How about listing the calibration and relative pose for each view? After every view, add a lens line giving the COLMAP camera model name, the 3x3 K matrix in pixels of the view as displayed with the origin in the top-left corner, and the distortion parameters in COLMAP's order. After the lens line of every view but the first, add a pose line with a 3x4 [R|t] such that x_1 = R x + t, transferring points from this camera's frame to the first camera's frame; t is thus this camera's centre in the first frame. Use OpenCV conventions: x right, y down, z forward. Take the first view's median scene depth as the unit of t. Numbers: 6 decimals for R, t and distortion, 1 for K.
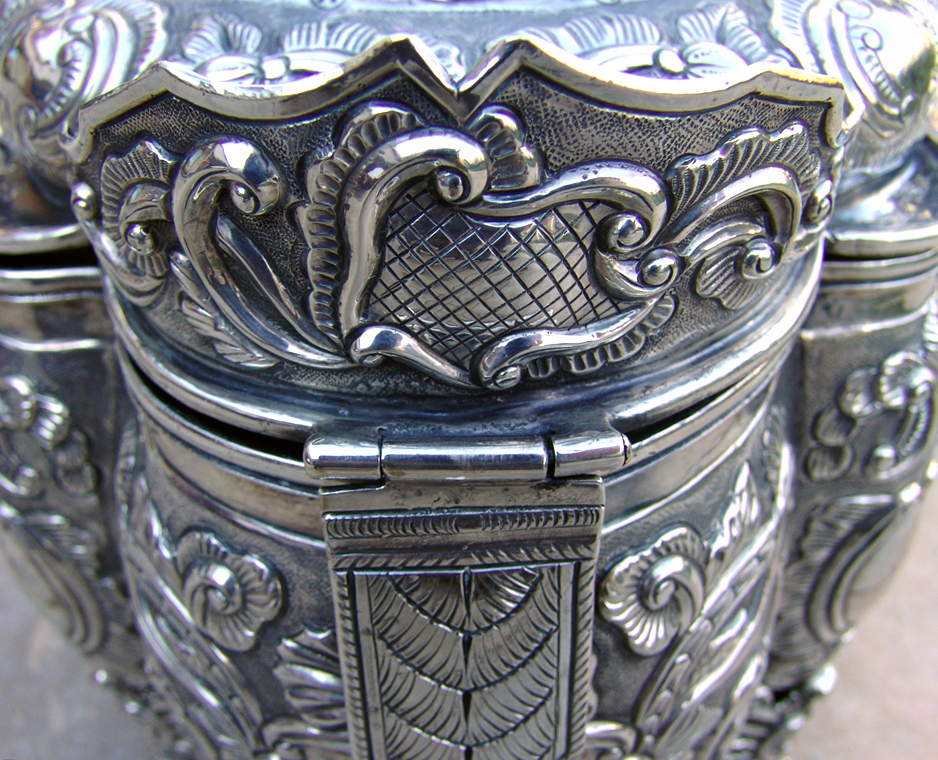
lens RADIAL K [[848.3, 0, 469.0], [0, 848.3, 380.0], [0, 0, 1]] dist [-0.085674, -0.001188]
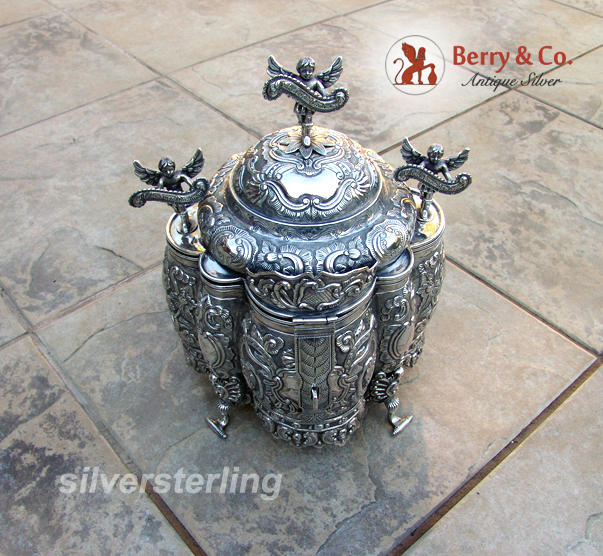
lens RADIAL K [[631.9, 0, 301.5], [0, 631.9, 278.0], [0, 0, 1]] dist [-0.151172, 0.127489]
pose [[0.999006, -0.026479, 0.035872, -0.252769], [0.024596, 0.998346, 0.051973, -0.462413], [-0.037188, -0.051039, 0.998004, -3.621151]]
